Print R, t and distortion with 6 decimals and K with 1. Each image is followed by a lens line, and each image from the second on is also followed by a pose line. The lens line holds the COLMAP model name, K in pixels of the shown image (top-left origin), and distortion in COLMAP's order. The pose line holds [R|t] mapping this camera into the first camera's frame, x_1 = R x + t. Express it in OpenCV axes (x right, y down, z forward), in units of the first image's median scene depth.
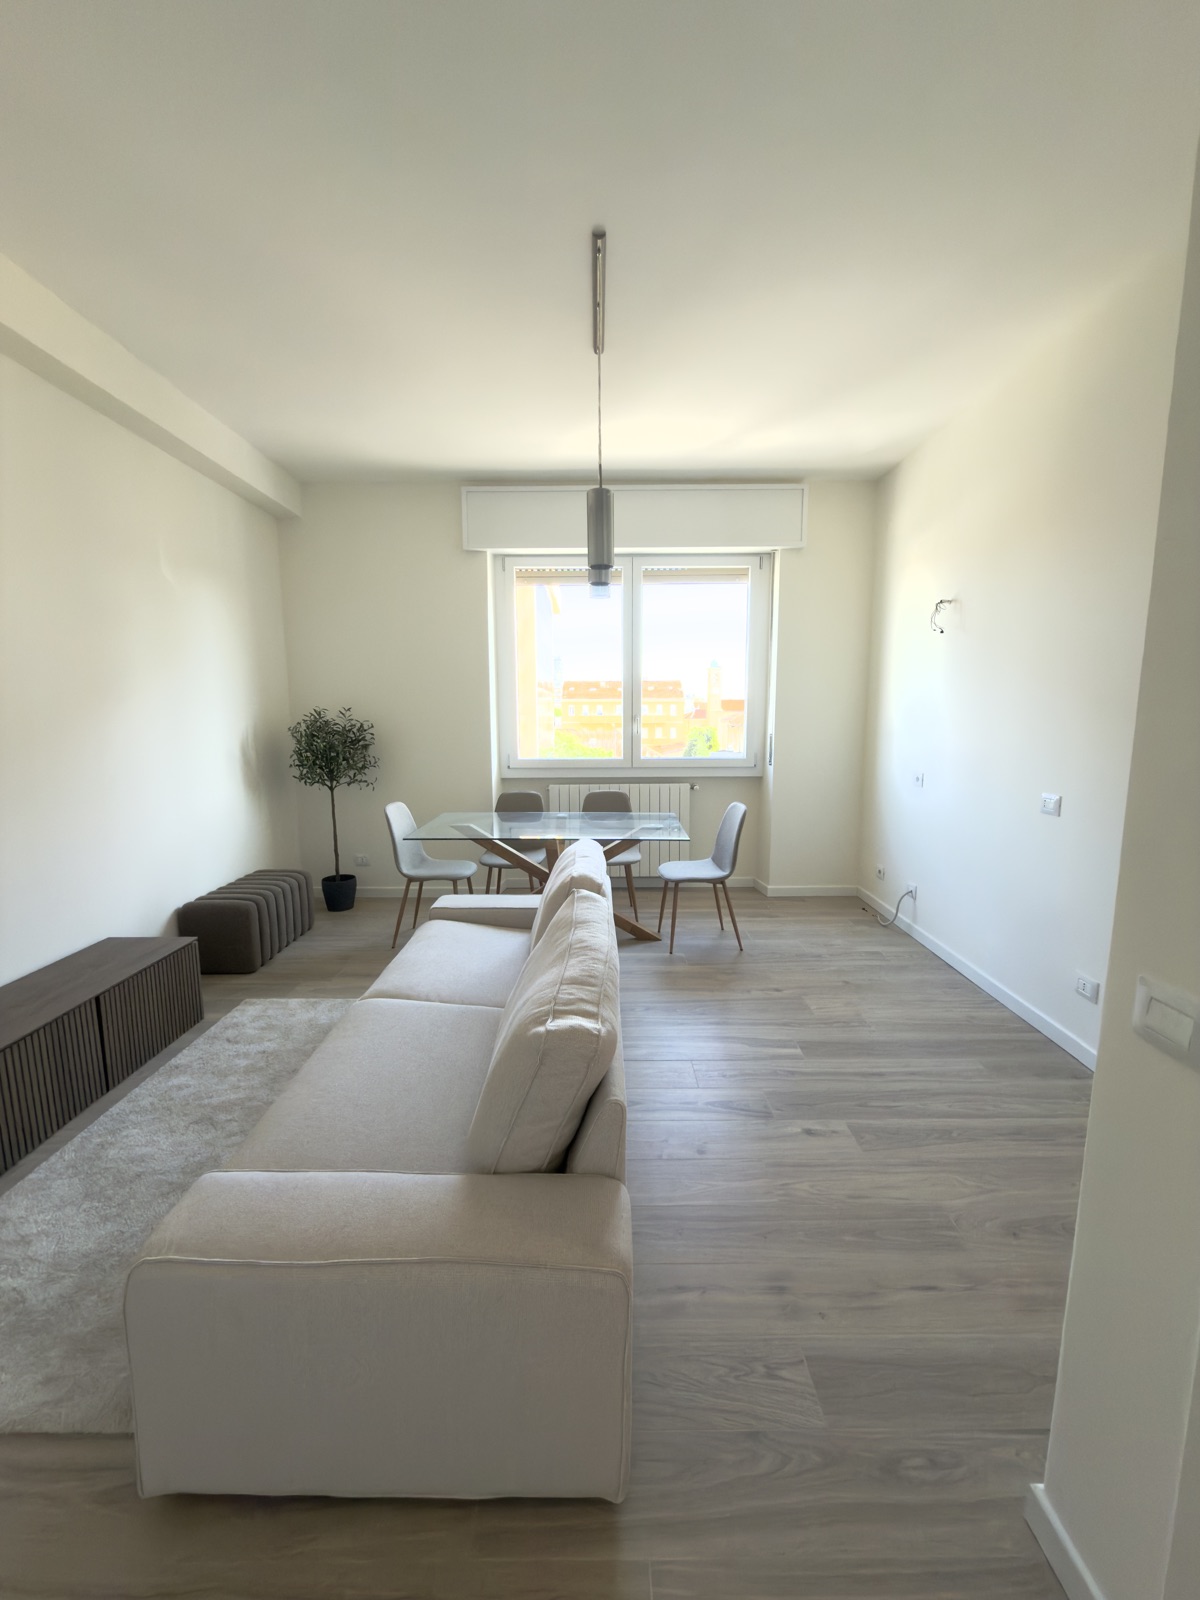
lens RADIAL K [[645.9, 0, 600.0], [0, 645.9, 800.0], [0, 0, 1]] dist [-0.001633, -0.000196]
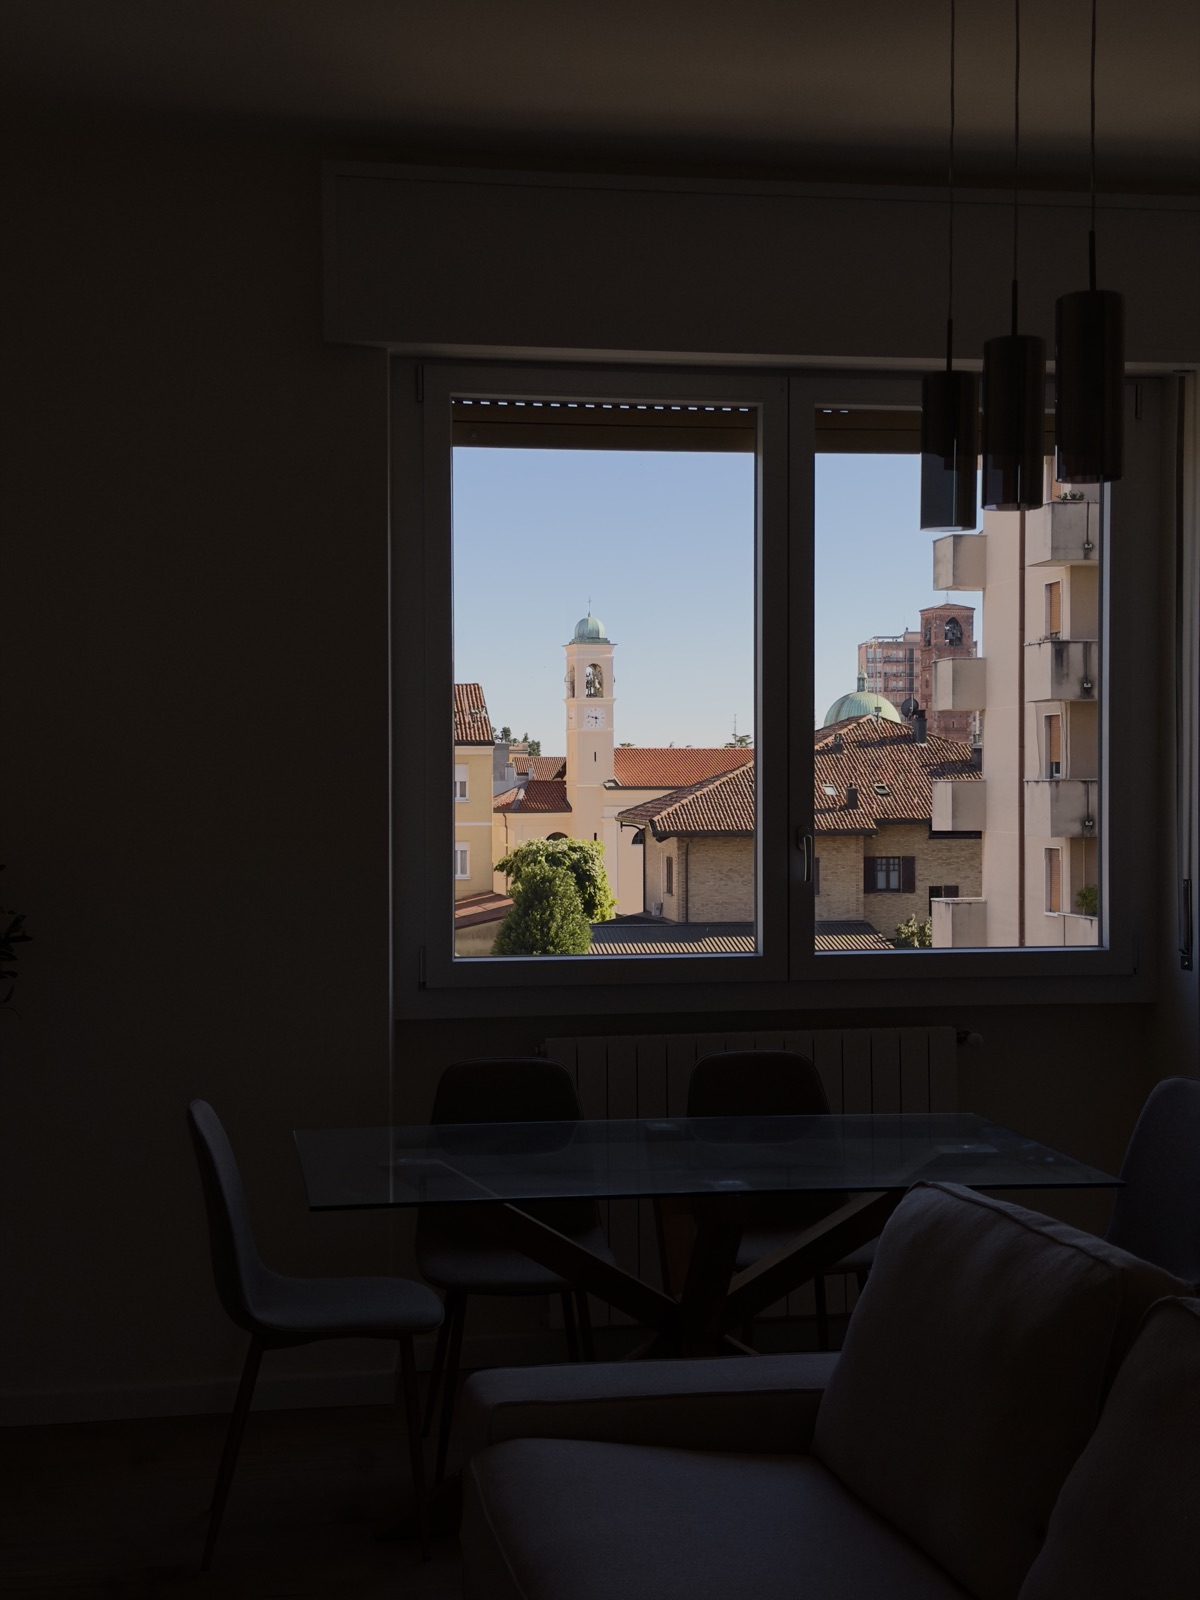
lens RADIAL K [[2190.8, 0, 600.0], [0, 2190.8, 800.0], [0, 0, 1]] dist [0.265399, -1.113209]
pose [[0.981517, -0.004098, 0.191331, -0.286636], [0.030722, 0.990178, -0.136394, 0.010208], [-0.188893, 0.139751, 0.972003, -0.113724]]
